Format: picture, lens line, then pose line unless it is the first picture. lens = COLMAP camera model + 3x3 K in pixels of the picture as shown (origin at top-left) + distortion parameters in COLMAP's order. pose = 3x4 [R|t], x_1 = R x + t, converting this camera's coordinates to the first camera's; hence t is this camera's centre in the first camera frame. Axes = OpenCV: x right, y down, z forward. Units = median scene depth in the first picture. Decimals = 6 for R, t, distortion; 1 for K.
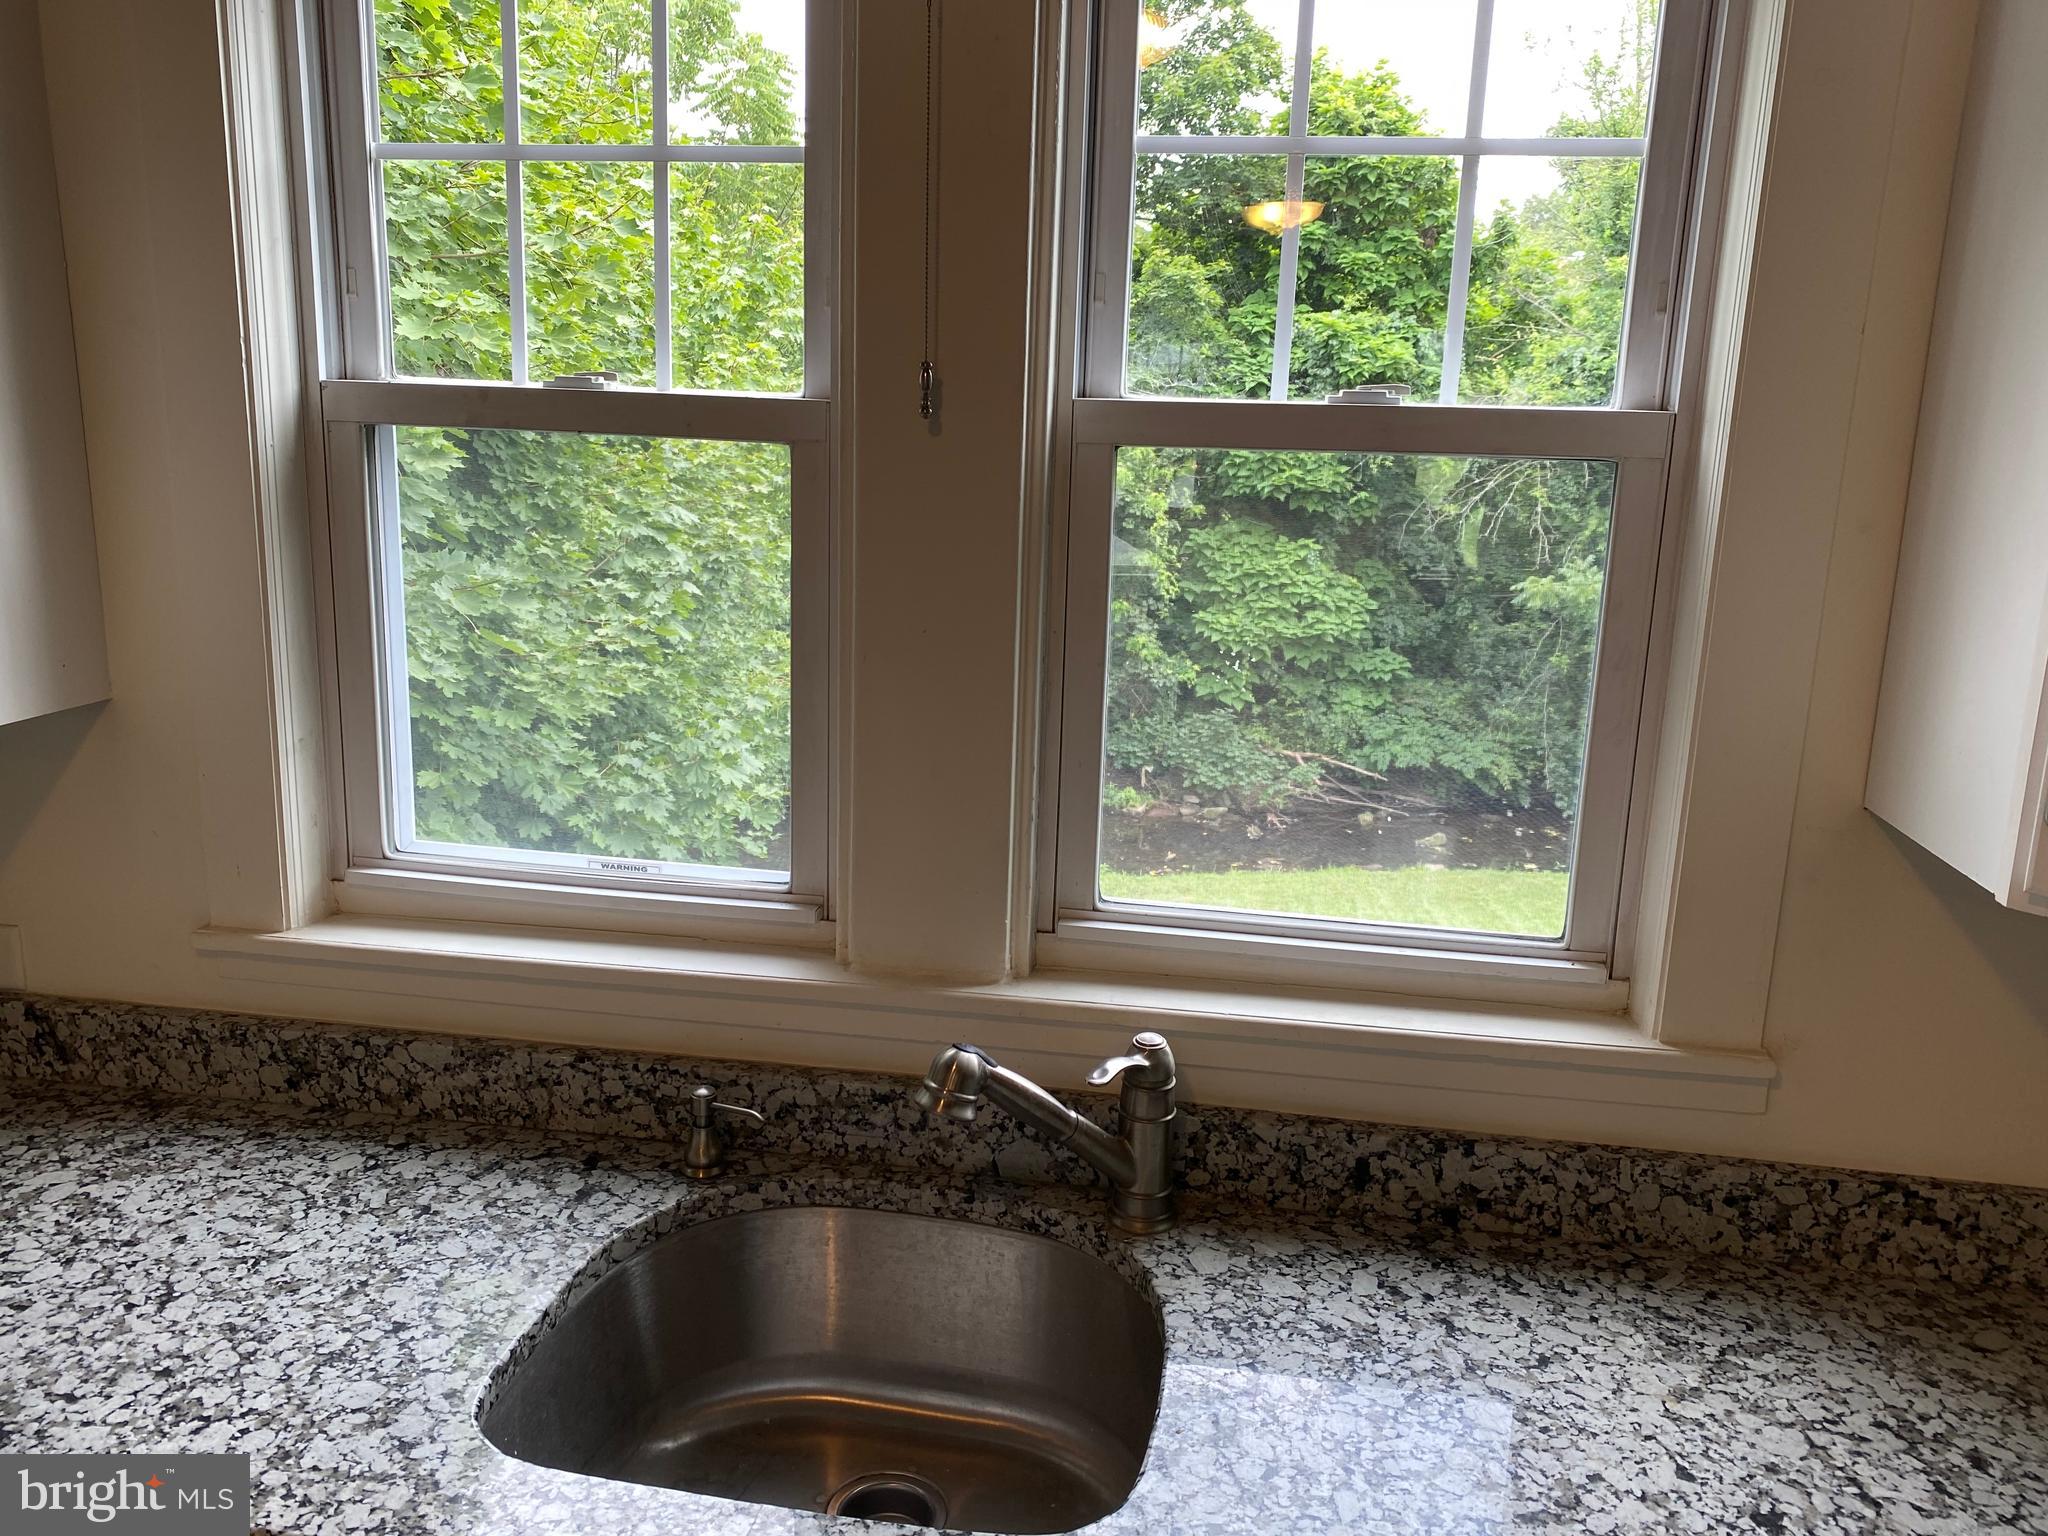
lens RADIAL K [[1577.0, 0, 1025.4], [0, 1577.0, 763.6], [0, 0, 1]] dist [0.055722, -0.048979]
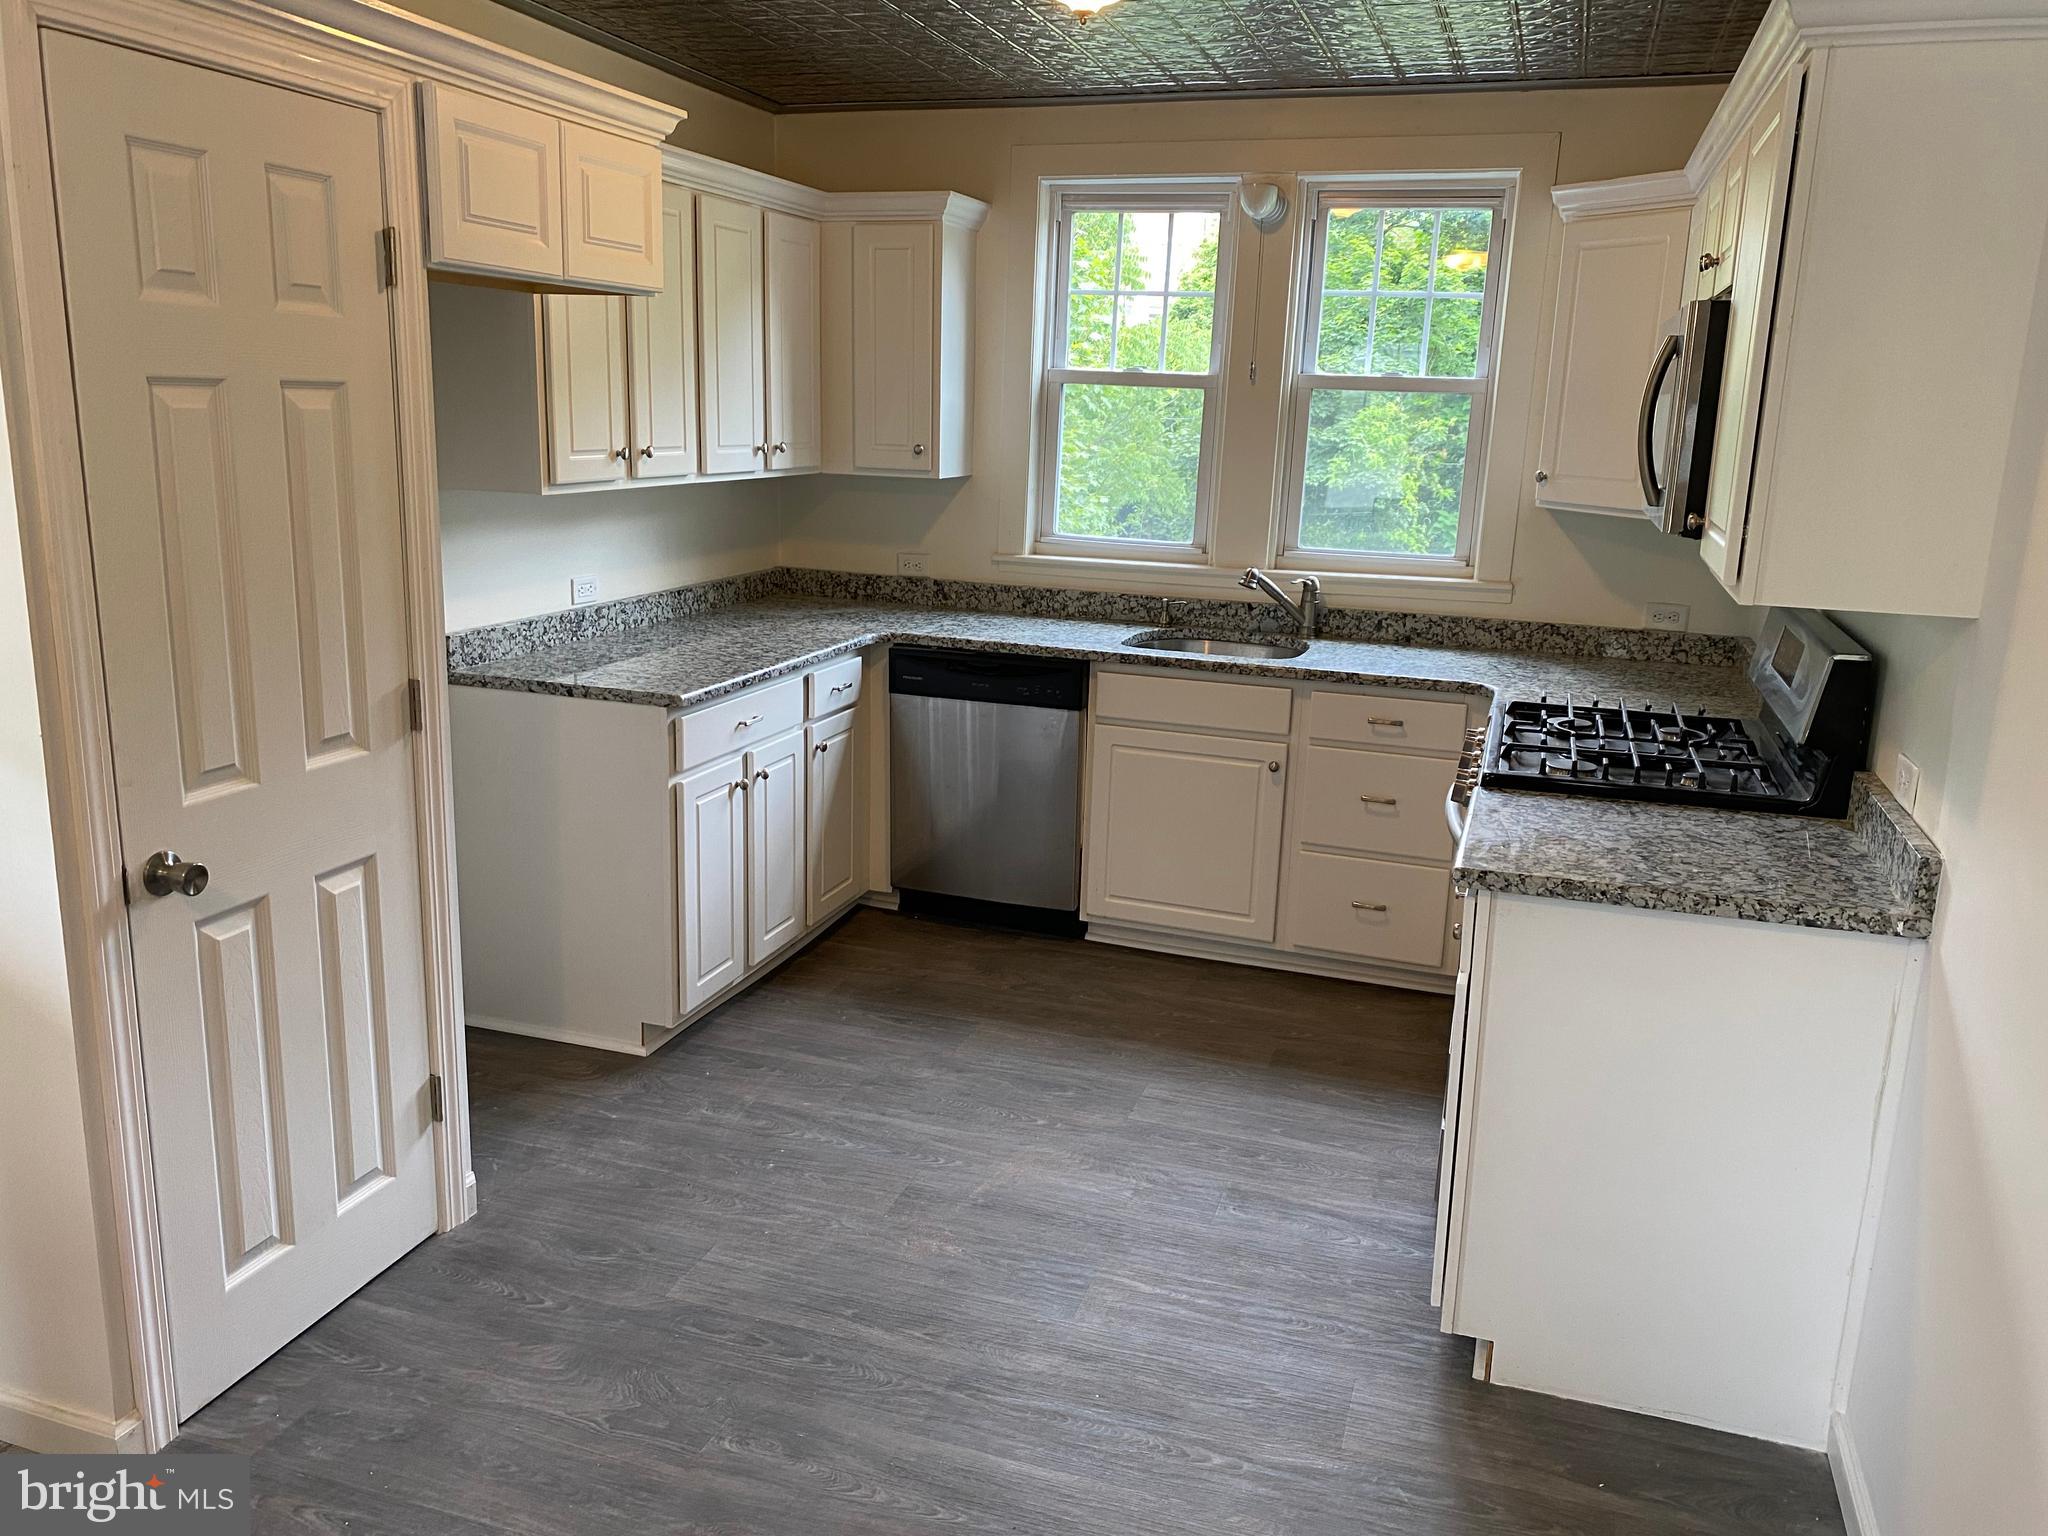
lens RADIAL K [[1577.0, 0, 1013.7], [0, 1577.0, 760.8], [0, 0, 1]] dist [0.055722, -0.048979]
pose [[0.985579, 0.040099, -0.164394, 0.024498], [-0.040128, 0.999190, 0.003143, 0.508706], [0.164387, 0.003499, 0.986390, -2.039268]]
